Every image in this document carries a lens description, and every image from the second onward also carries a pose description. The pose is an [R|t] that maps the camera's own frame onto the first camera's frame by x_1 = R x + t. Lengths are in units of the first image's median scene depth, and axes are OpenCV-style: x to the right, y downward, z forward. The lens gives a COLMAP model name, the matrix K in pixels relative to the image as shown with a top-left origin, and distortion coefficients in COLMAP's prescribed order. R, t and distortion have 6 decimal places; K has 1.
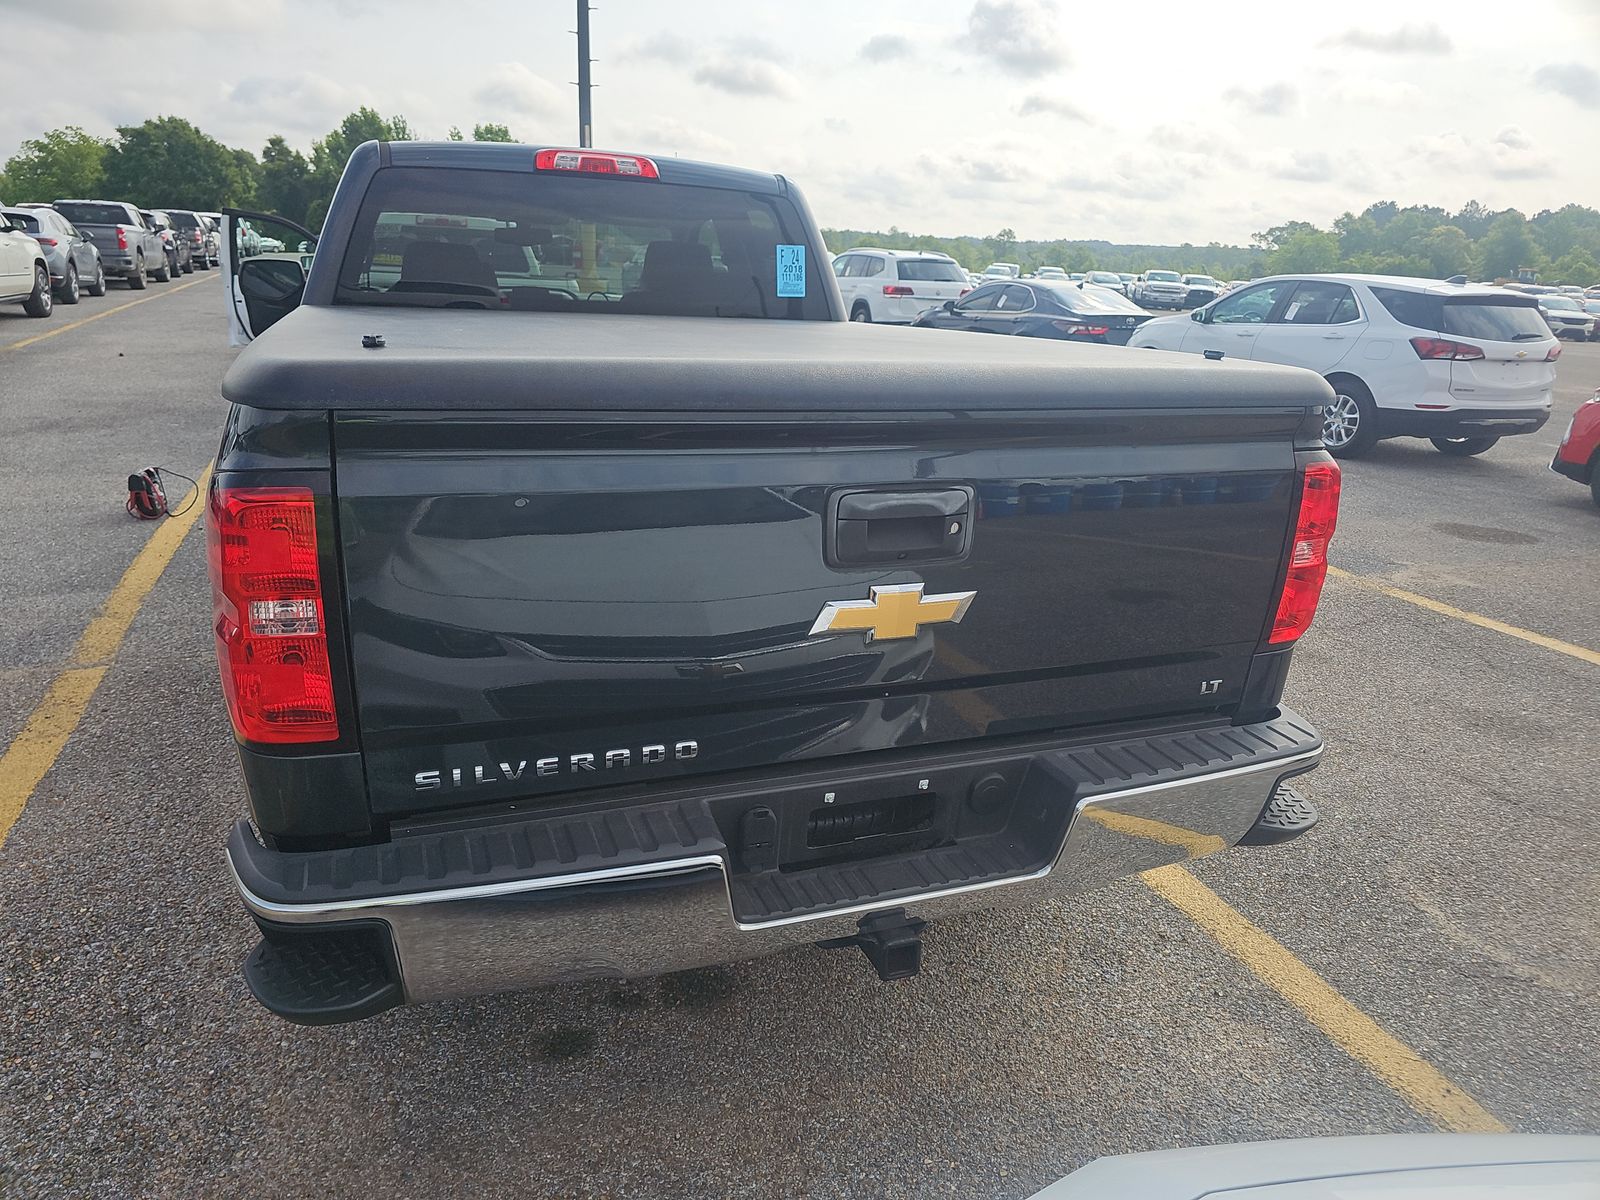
lens RADIAL K [[1081.7, 0, 800.0], [0, 1081.7, 600.0], [0, 0, 1]] dist [0.088035, -0.059962]
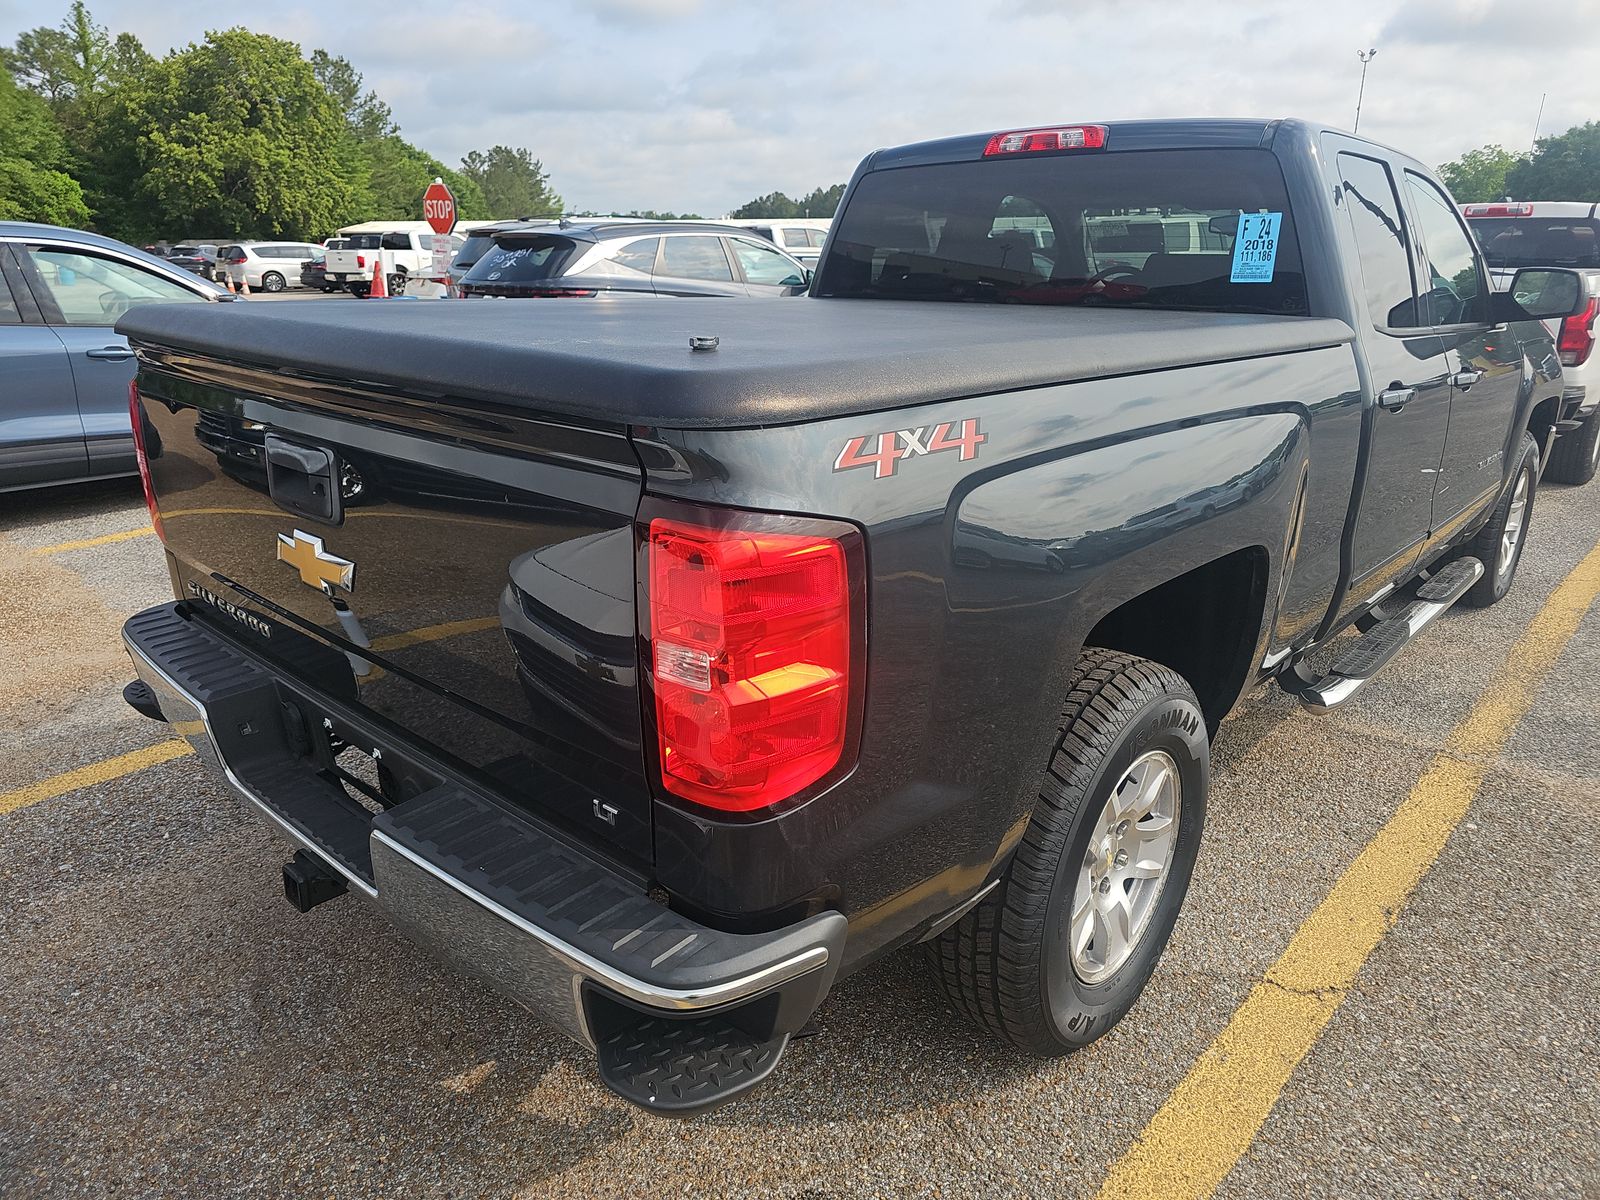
lens RADIAL K [[1081.7, 0, 800.0], [0, 1081.7, 600.0], [0, 0, 1]] dist [0.088035, -0.059962]
pose [[0.472631, 0.234888, -0.849380, 0.577149], [-0.245710, 0.960727, 0.128957, -0.096983], [0.846313, 0.147752, 0.511784, 0.410063]]
